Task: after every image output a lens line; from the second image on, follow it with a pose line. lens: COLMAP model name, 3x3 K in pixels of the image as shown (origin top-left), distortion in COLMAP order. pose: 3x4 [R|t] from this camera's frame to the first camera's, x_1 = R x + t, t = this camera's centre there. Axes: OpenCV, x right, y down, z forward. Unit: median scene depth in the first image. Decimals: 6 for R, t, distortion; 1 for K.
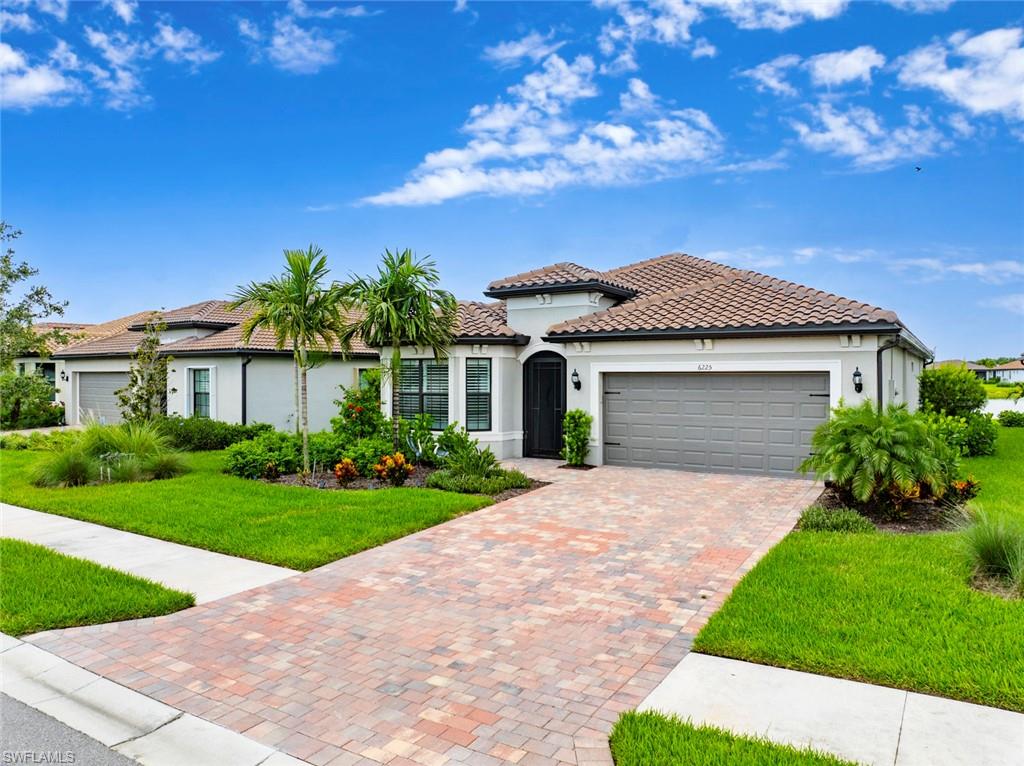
lens RADIAL K [[720.8, 0, 512.0], [0, 720.8, 383.0], [0, 0, 1]] dist [-0.045730, 0.008559]
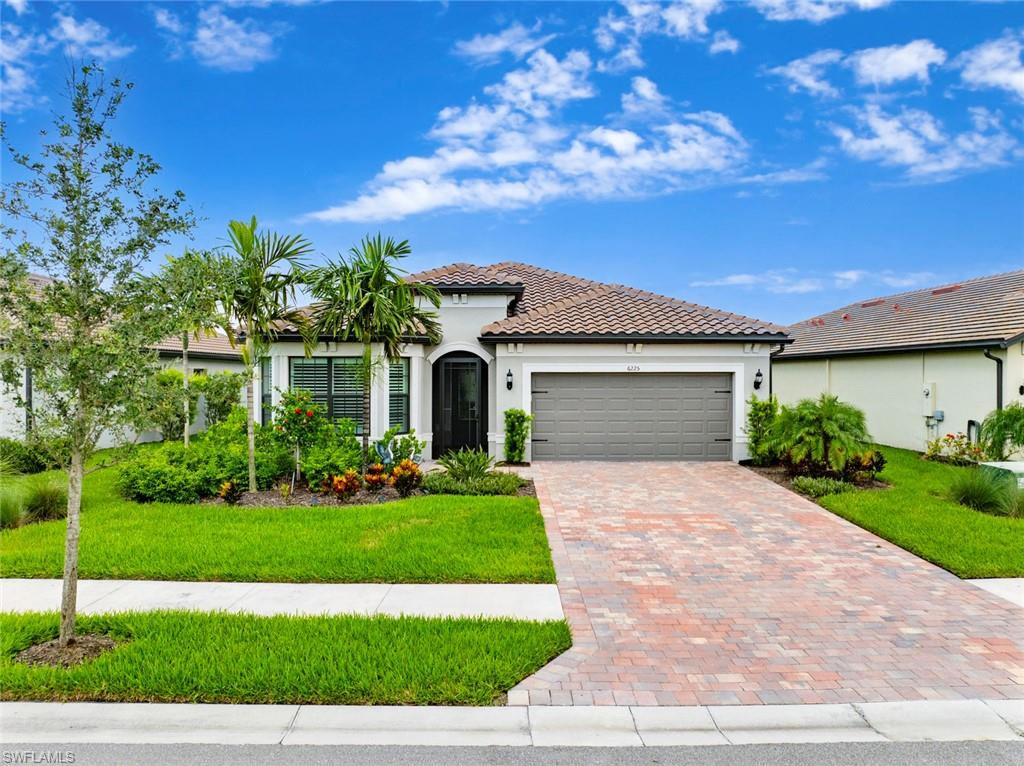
lens RADIAL K [[720.8, 0, 512.0], [0, 720.8, 383.0], [0, 0, 1]] dist [-0.045730, 0.008559]
pose [[0.843509, -0.003648, 0.537102, -0.875875], [0.005424, 0.999984, -0.001727, 0.003606], [-0.537087, 0.004370, 0.843516, 0.249495]]
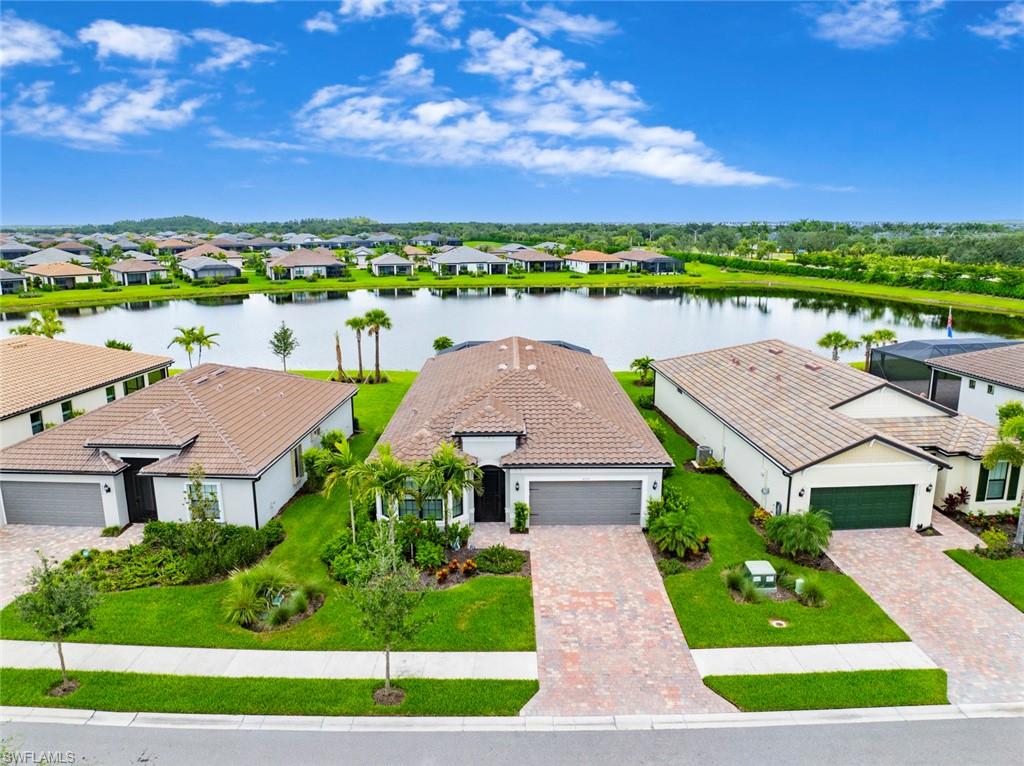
lens RADIAL K [[720.8, 0, 512.0], [0, 720.8, 383.0], [0, 0, 1]] dist [-0.045730, 0.008559]
pose [[0.845657, -0.119908, 0.520084, -1.636302], [0.010114, 0.977862, 0.209006, -1.250865], [-0.533632, -0.171488, 0.828148, -0.933284]]
